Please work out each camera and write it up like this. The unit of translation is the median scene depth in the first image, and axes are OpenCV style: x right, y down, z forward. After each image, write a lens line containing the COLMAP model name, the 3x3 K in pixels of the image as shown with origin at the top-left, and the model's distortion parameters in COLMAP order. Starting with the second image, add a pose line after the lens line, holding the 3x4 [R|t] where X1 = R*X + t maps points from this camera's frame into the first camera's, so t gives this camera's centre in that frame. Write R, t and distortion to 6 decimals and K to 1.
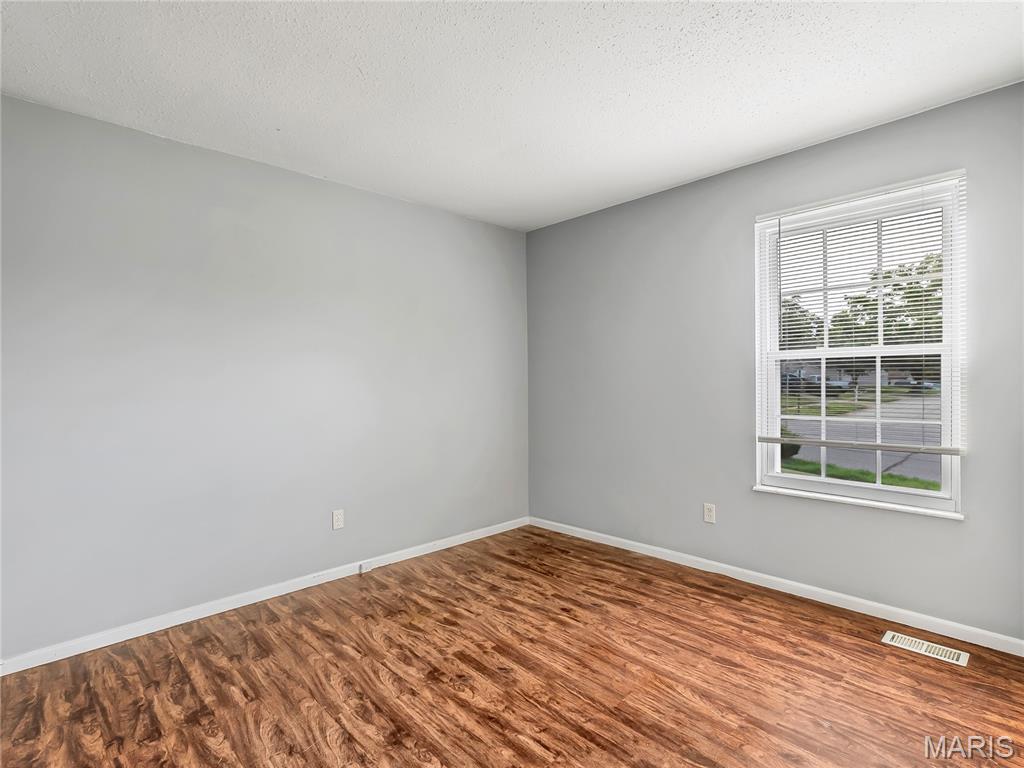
lens RADIAL K [[508.8, 0, 513.9], [0, 508.8, 383.8], [0, 0, 1]] dist [-0.005303, -0.000003]
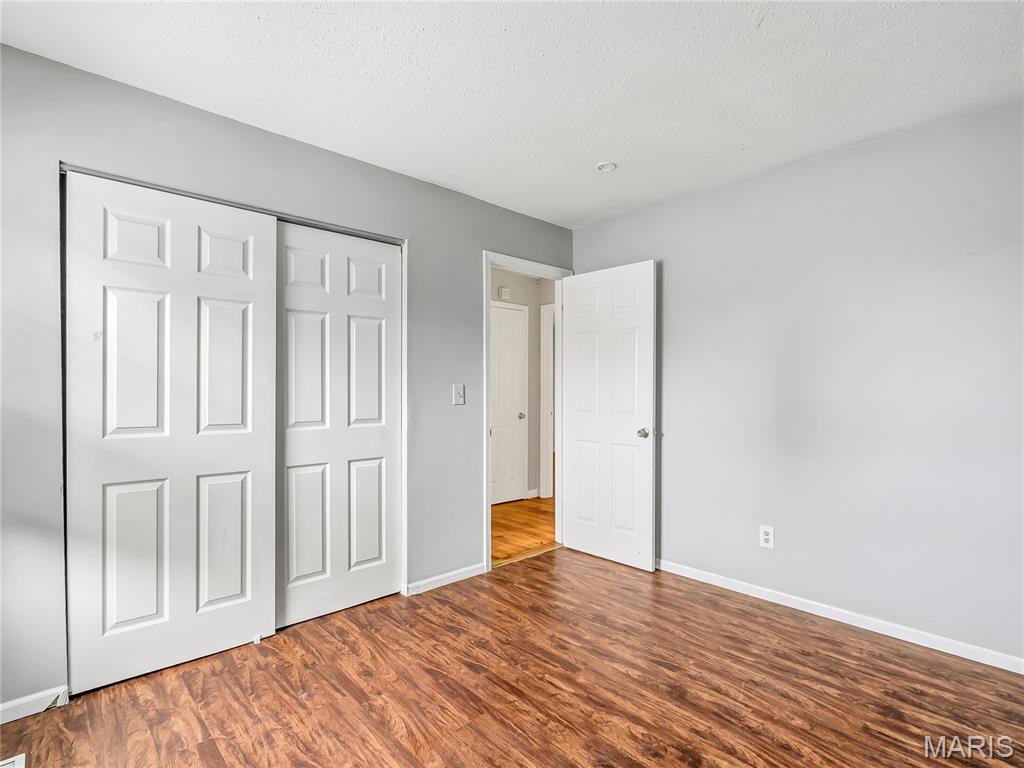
lens RADIAL K [[508.8, 0, 513.9], [0, 508.8, 383.8], [0, 0, 1]] dist [-0.005303, -0.000003]
pose [[-0.999863, 0.011839, 0.011588, 0.119160], [0.011824, 0.999929, -0.001373, -0.016027], [-0.011604, -0.001236, -0.999932, 2.048787]]
